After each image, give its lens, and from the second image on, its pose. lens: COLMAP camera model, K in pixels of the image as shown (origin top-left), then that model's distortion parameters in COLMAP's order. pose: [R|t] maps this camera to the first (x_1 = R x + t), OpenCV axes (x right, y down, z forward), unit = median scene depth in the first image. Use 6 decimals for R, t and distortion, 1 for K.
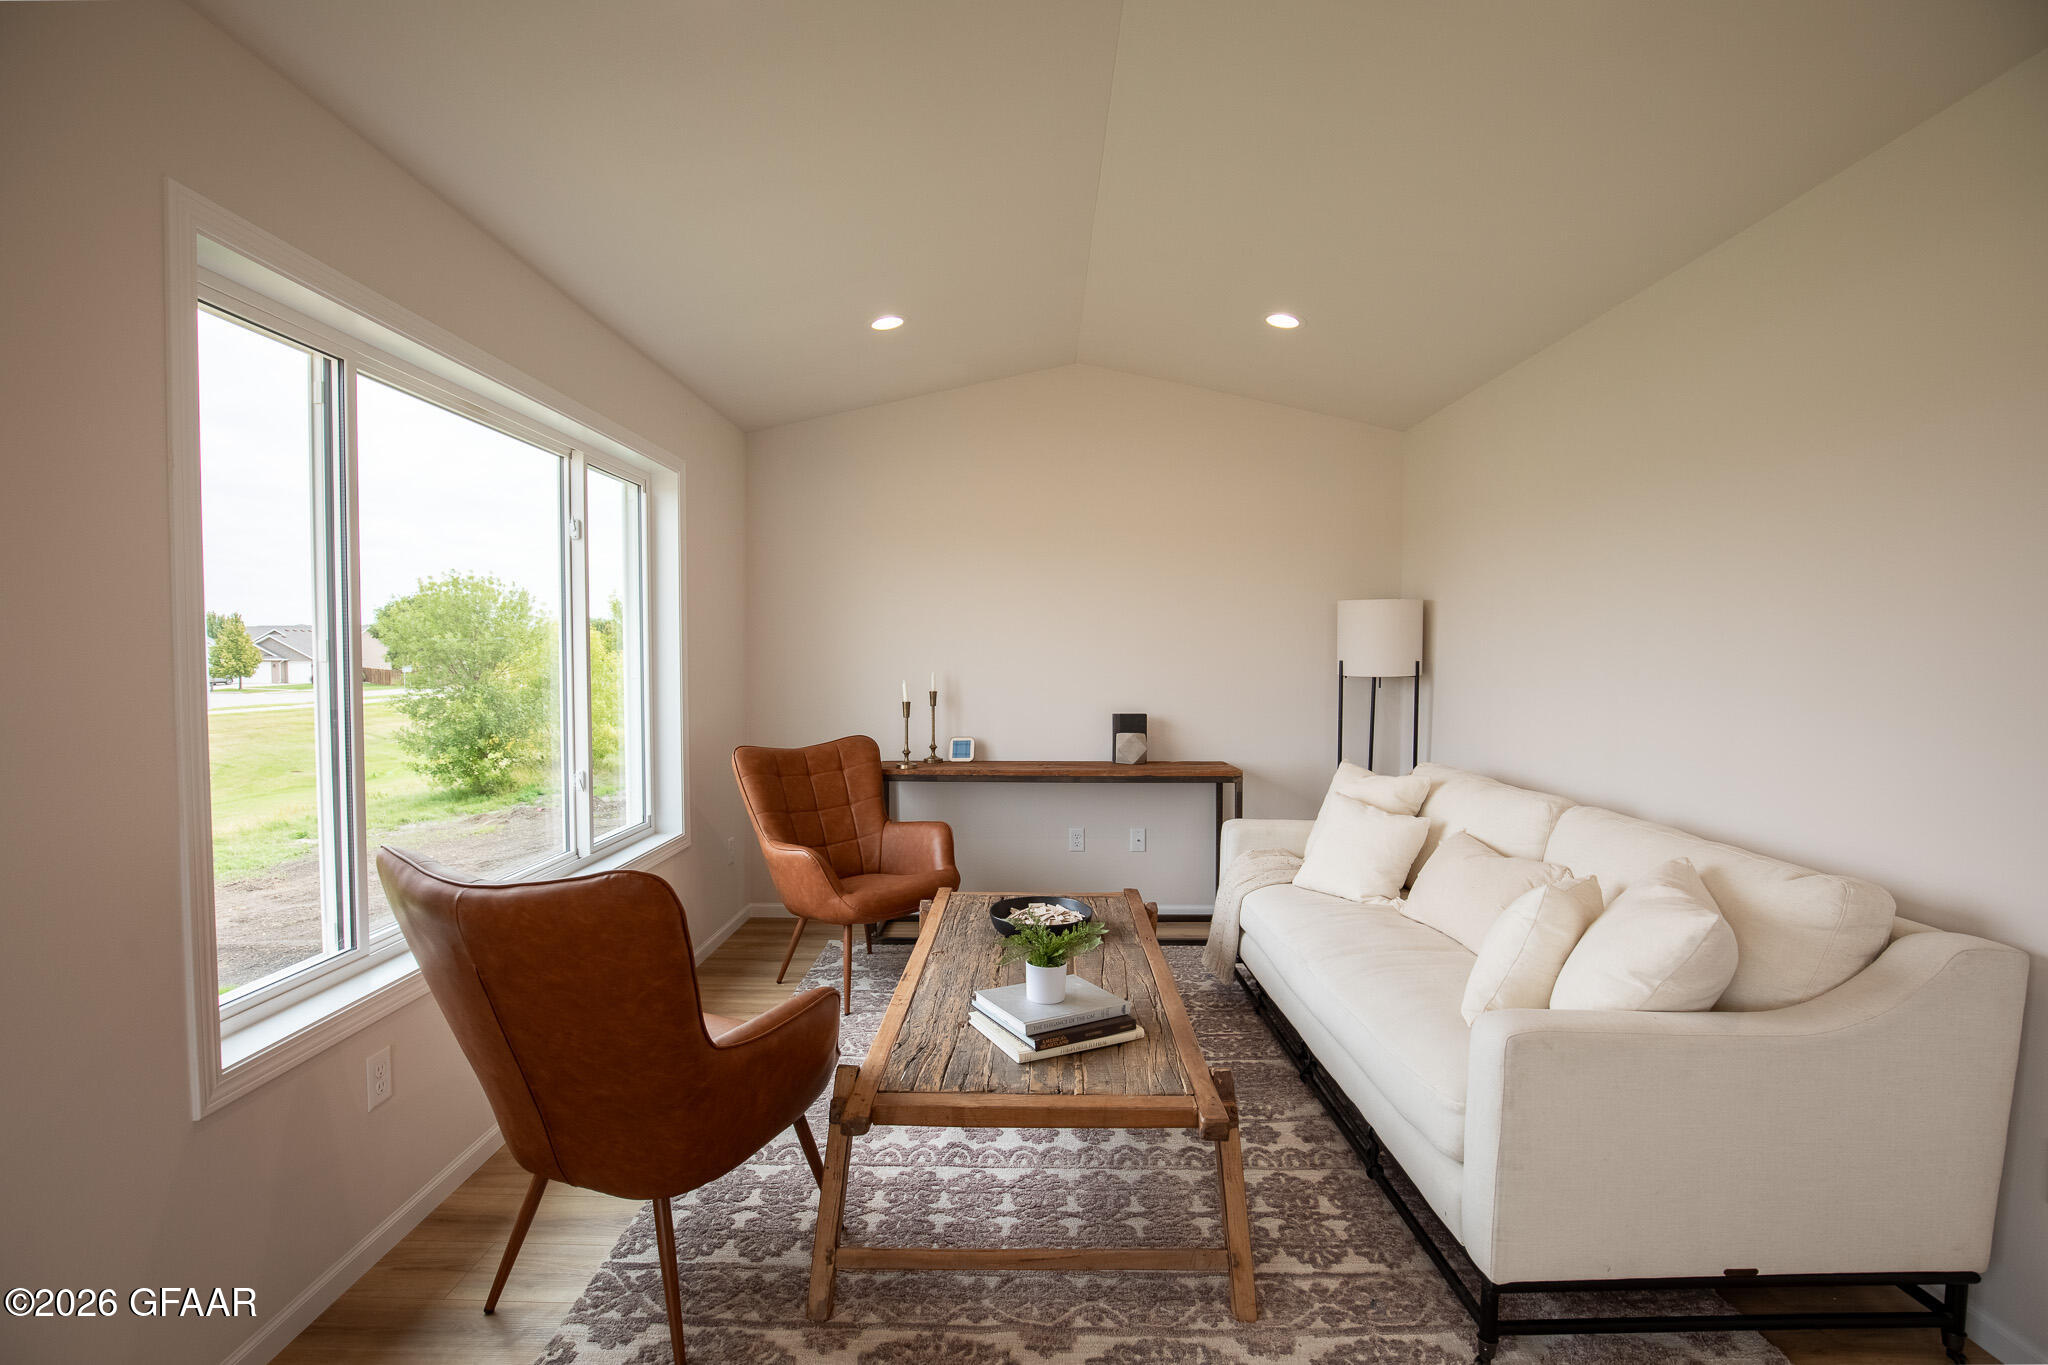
lens RADIAL K [[951.3, 0, 1013.3], [0, 951.3, 689.0], [0, 0, 1]] dist [-0.030199, -0.001171]
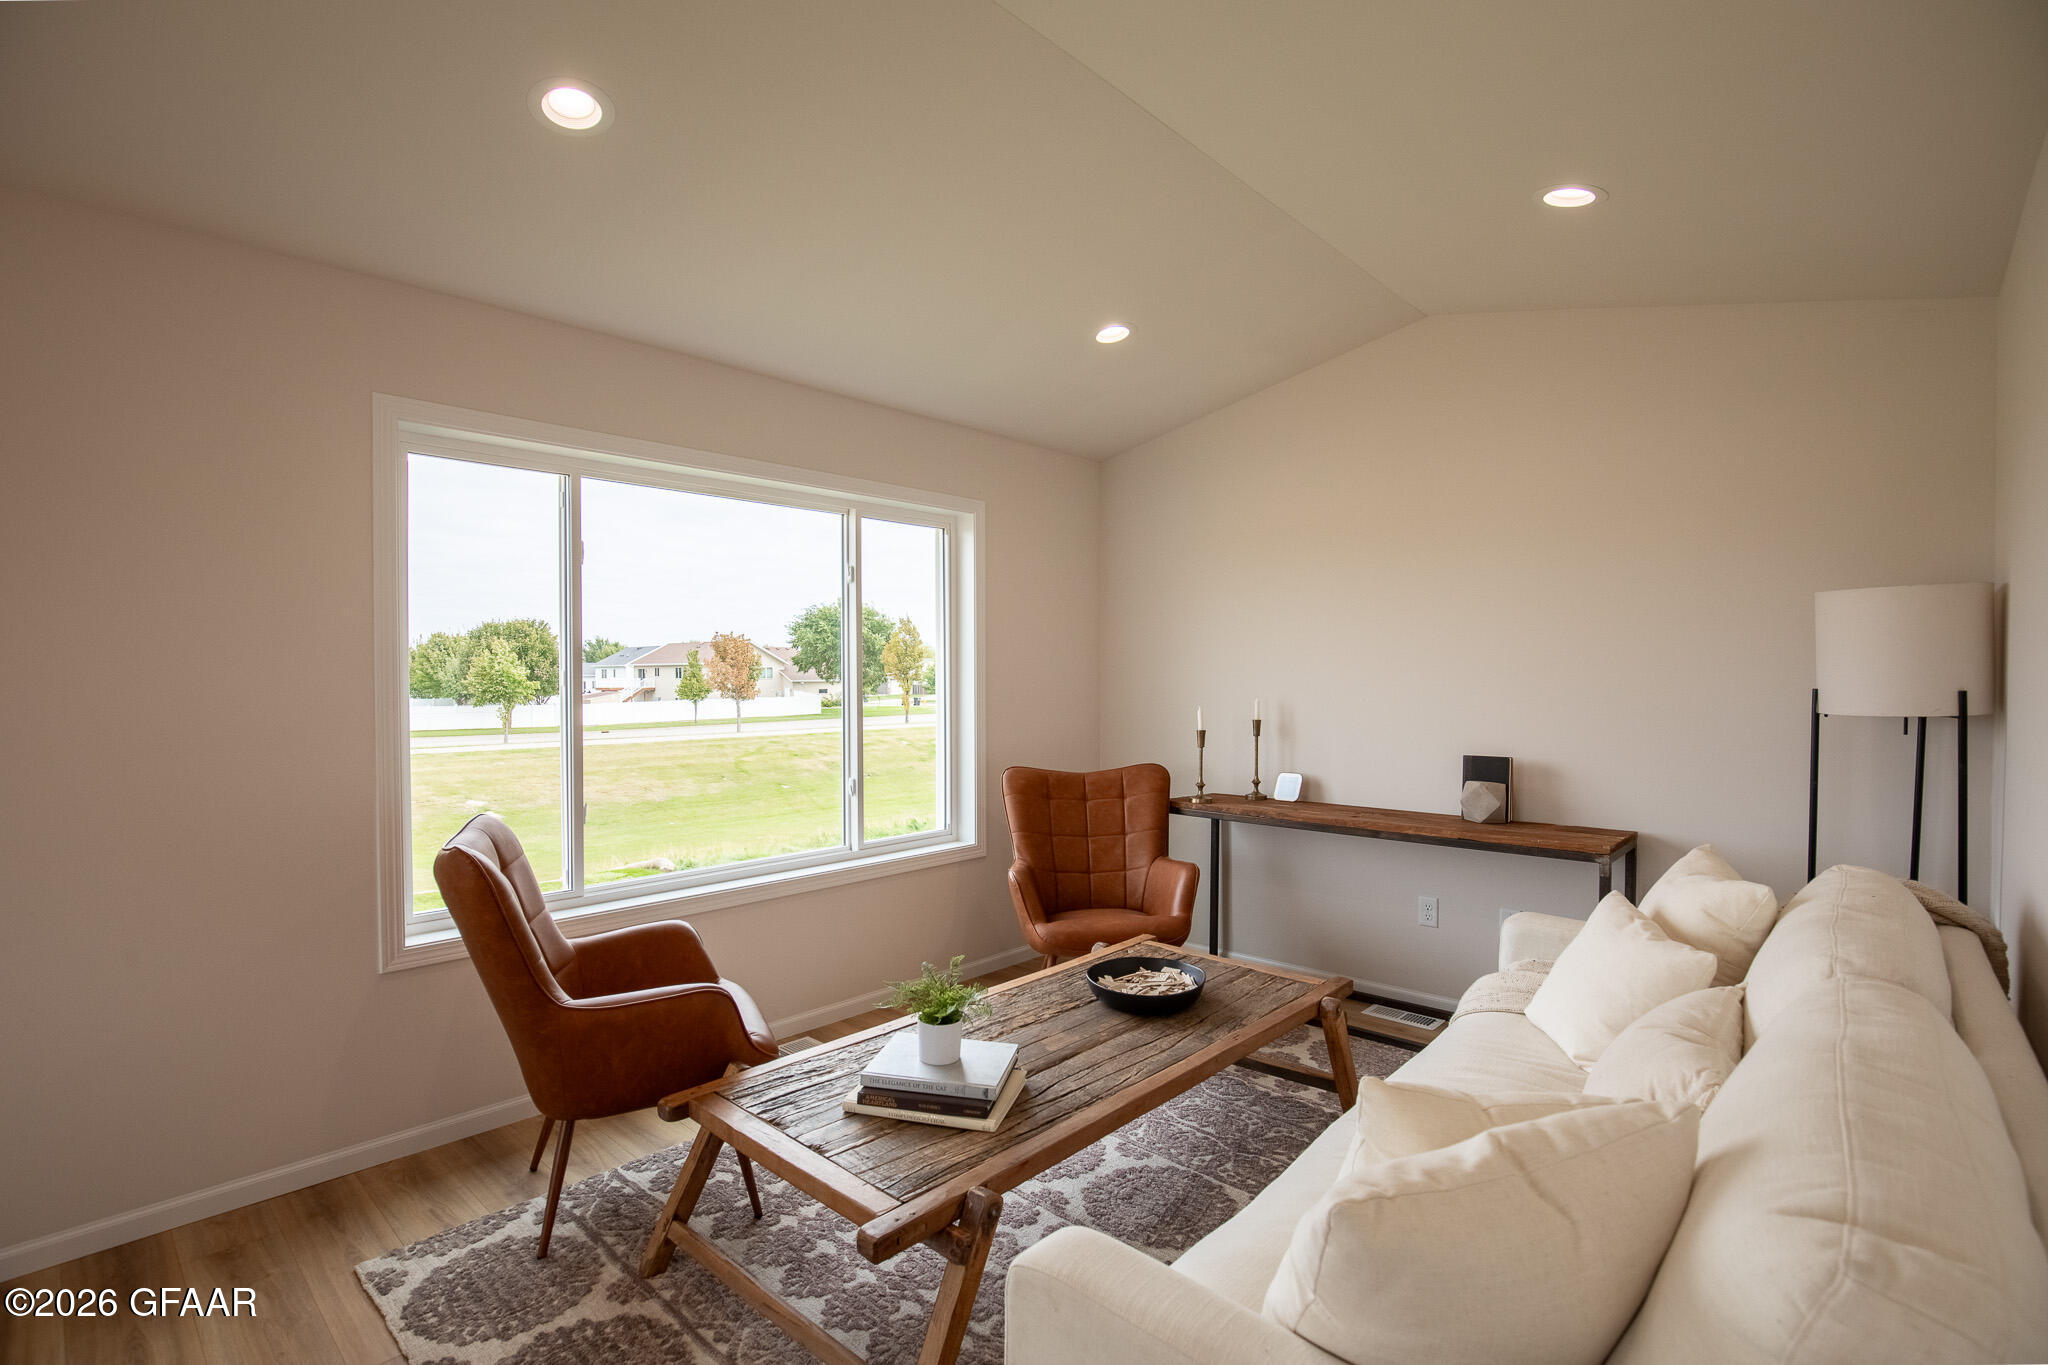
lens RADIAL K [[951.3, 0, 1013.3], [0, 951.3, 689.0], [0, 0, 1]] dist [-0.030199, -0.001171]
pose [[0.742319, 0.006799, -0.670012, 0.381187], [-0.022410, 0.999641, -0.014685, -0.009303], [0.669672, 0.025916, 0.742205, 0.198108]]
